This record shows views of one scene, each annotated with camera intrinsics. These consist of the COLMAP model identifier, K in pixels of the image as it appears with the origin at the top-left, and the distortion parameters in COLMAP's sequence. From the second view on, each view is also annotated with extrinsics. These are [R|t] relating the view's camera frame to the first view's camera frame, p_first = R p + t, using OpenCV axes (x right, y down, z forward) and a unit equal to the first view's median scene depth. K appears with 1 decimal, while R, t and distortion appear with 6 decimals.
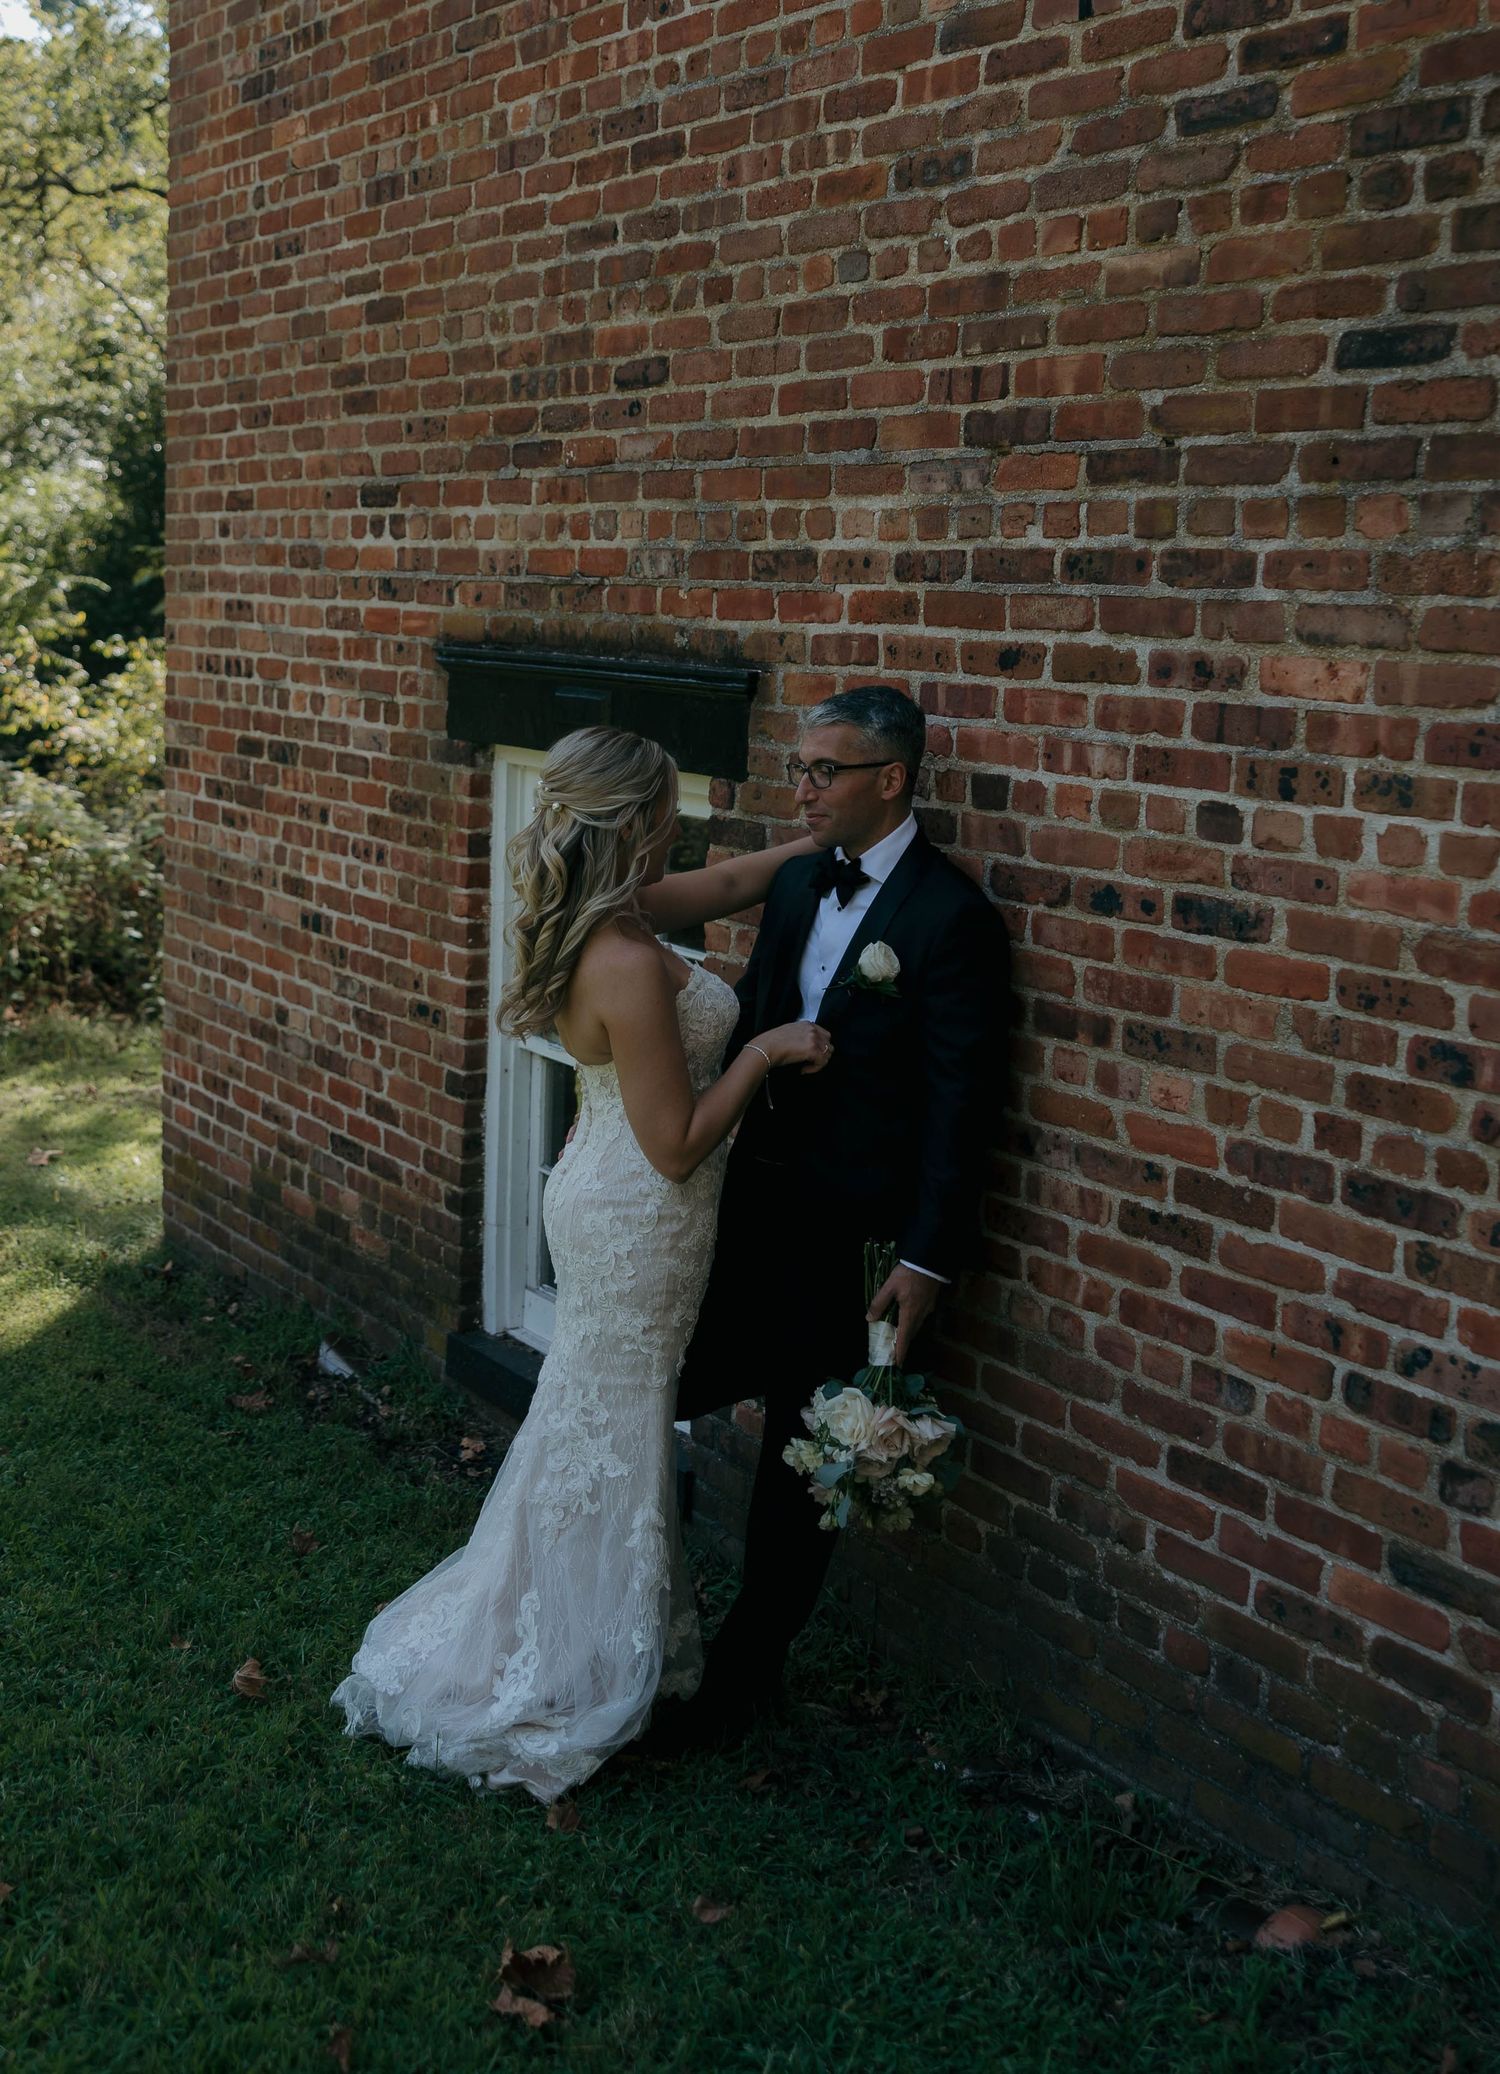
lens RADIAL K [[2304.0, 0, 719.1], [0, 2304.0, 878.7], [0, 0, 1]] dist [0.007302, -0.001227]
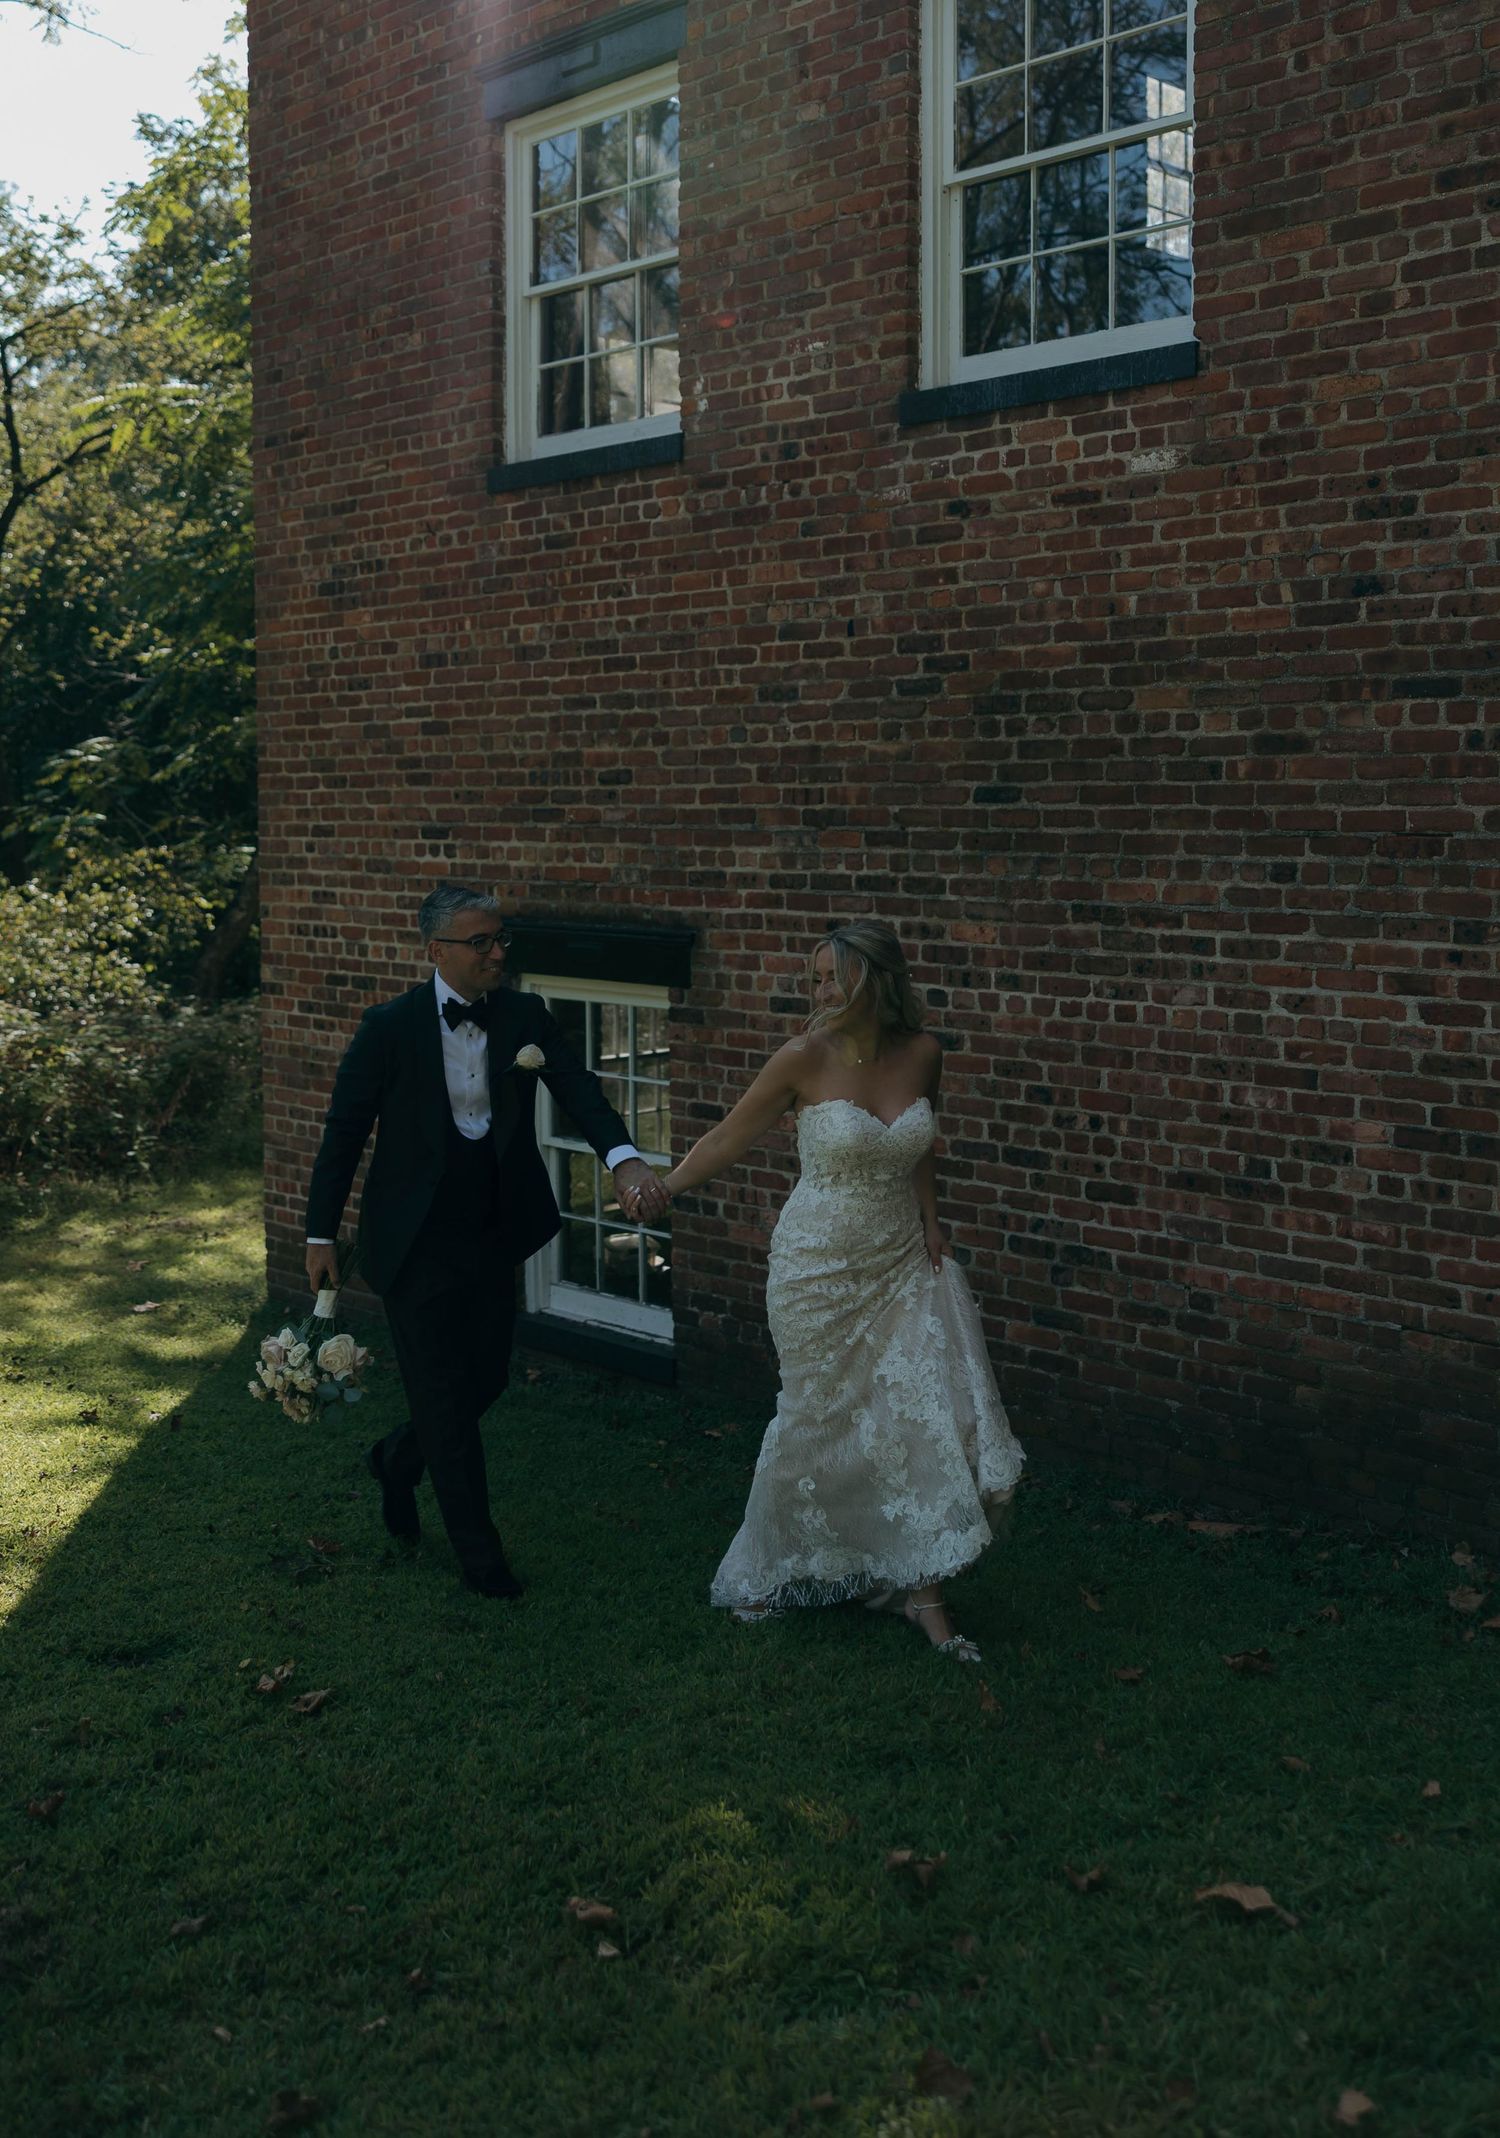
lens RADIAL K [[2113.9, 0, 800.5], [0, 2113.9, 854.0], [0, 0, 1]] dist [0.007338, 0.002540]
pose [[0.981210, -0.047944, 0.186892, -0.204961], [0.064220, 0.994559, -0.082030, -0.002544], [-0.181942, 0.092491, 0.978950, -0.705592]]
